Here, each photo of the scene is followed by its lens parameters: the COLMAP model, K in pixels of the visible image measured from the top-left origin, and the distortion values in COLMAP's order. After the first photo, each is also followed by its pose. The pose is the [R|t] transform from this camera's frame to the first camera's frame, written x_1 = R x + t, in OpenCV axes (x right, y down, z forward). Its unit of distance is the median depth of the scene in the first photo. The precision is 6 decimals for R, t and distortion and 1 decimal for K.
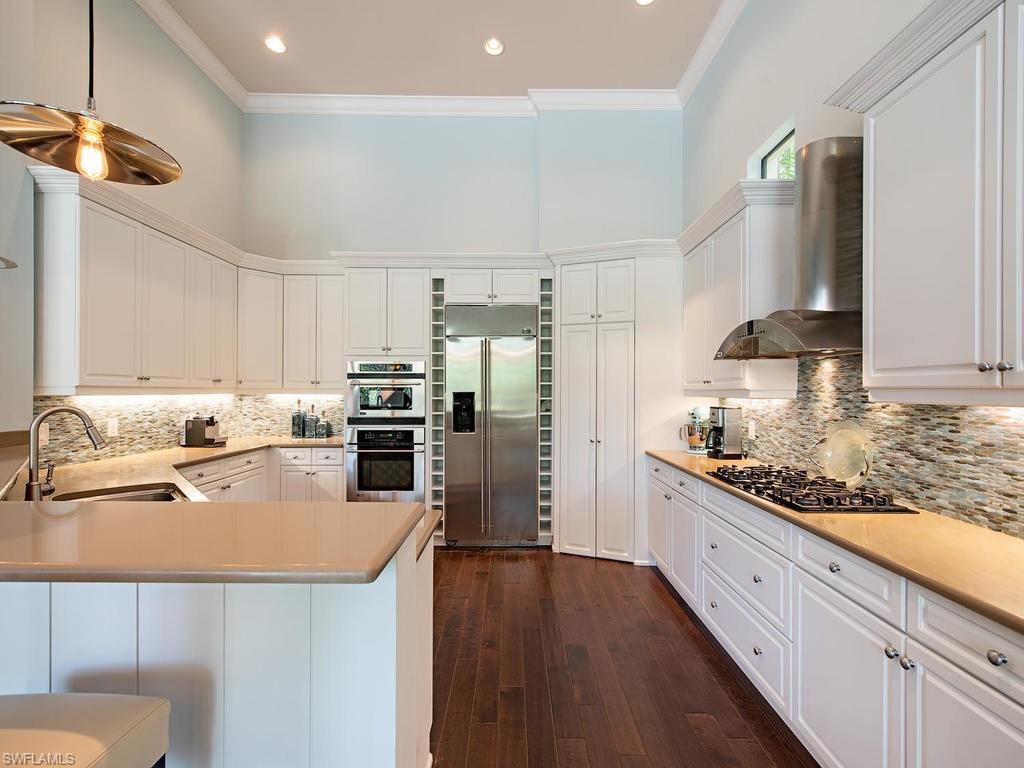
lens RADIAL K [[427.7, 0, 516.2], [0, 427.7, 390.2], [0, 0, 1]] dist [-0.000814, -0.000138]
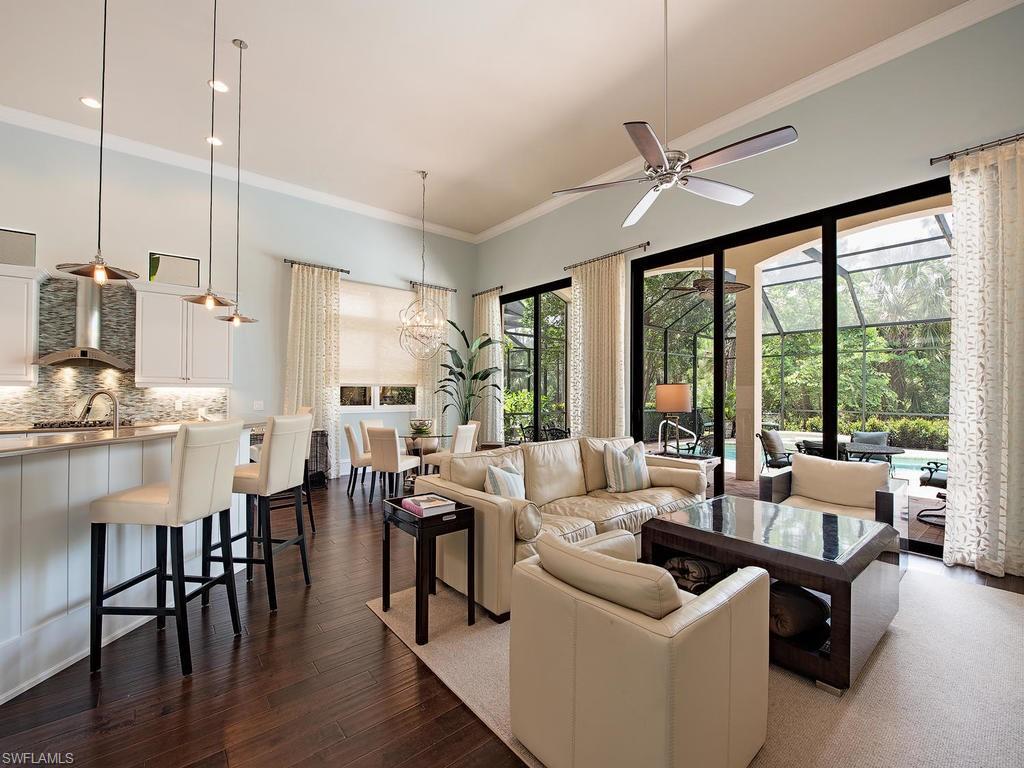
lens RADIAL K [[435.3, 0, 513.5], [0, 435.3, 385.2], [0, 0, 1]] dist [-0.003777, -0.000422]
pose [[-0.635857, 0.005133, 0.771790, -1.552222], [-0.006708, 0.999903, -0.012176, 0.017881], [-0.771778, -0.012920, -0.635761, 0.438175]]
